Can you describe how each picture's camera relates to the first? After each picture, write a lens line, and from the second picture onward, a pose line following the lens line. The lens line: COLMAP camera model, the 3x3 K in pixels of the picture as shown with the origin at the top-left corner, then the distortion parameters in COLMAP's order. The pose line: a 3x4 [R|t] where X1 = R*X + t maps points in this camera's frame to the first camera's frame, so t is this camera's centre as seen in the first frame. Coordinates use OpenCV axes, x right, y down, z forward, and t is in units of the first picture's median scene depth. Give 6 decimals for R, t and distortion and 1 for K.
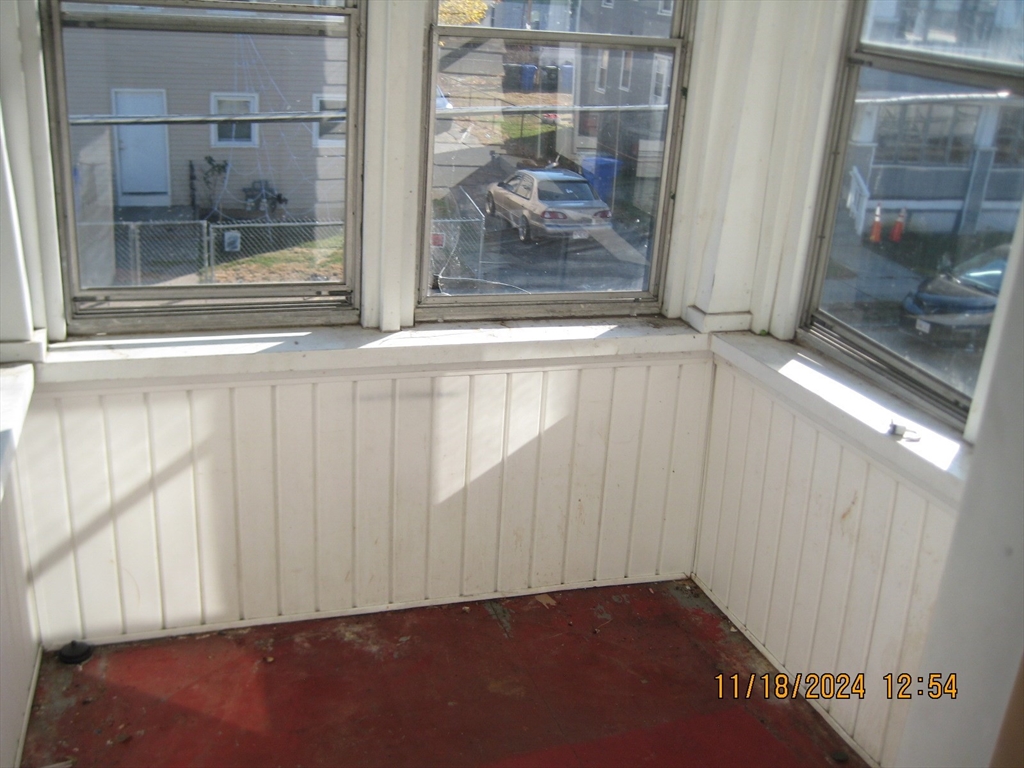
lens RADIAL K [[1074.2, 0, 512.0], [0, 1074.2, 384.0], [0, 0, 1]] dist [-0.192187, 0.329239]
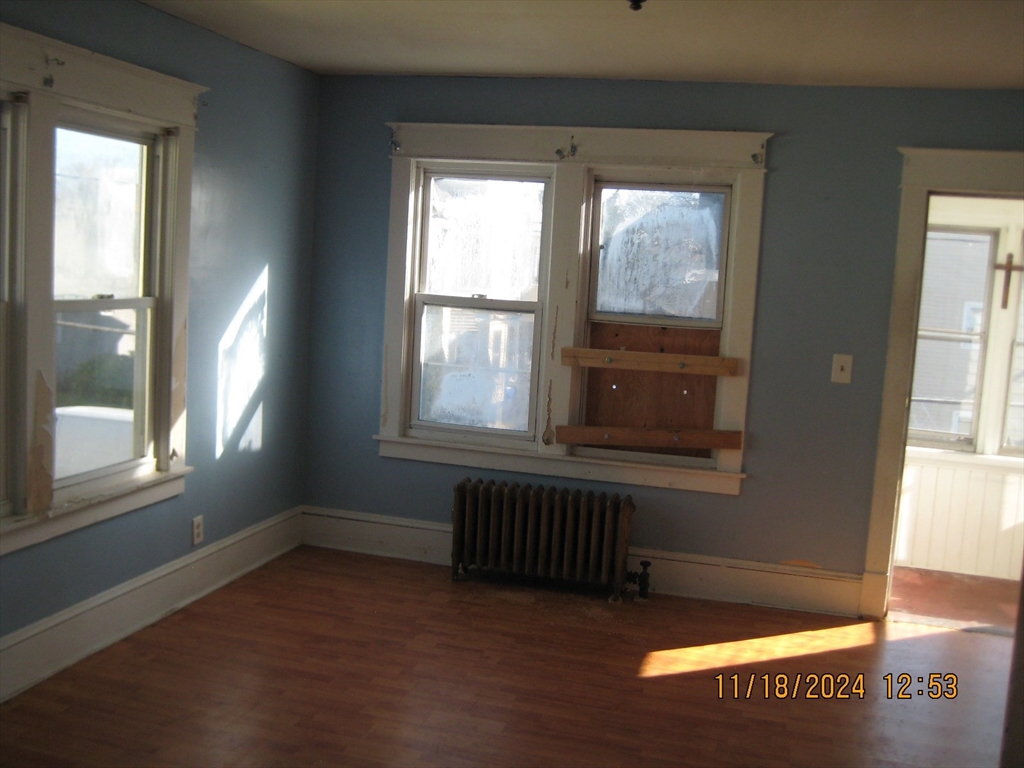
lens RADIAL K [[1074.2, 0, 512.0], [0, 1074.2, 384.0], [0, 0, 1]] dist [-0.192187, 0.329239]
pose [[0.840445, 0.047437, -0.539816, 0.275270], [-0.197268, 0.954593, -0.223243, 0.572891], [0.504715, 0.294112, 0.811641, -1.666382]]
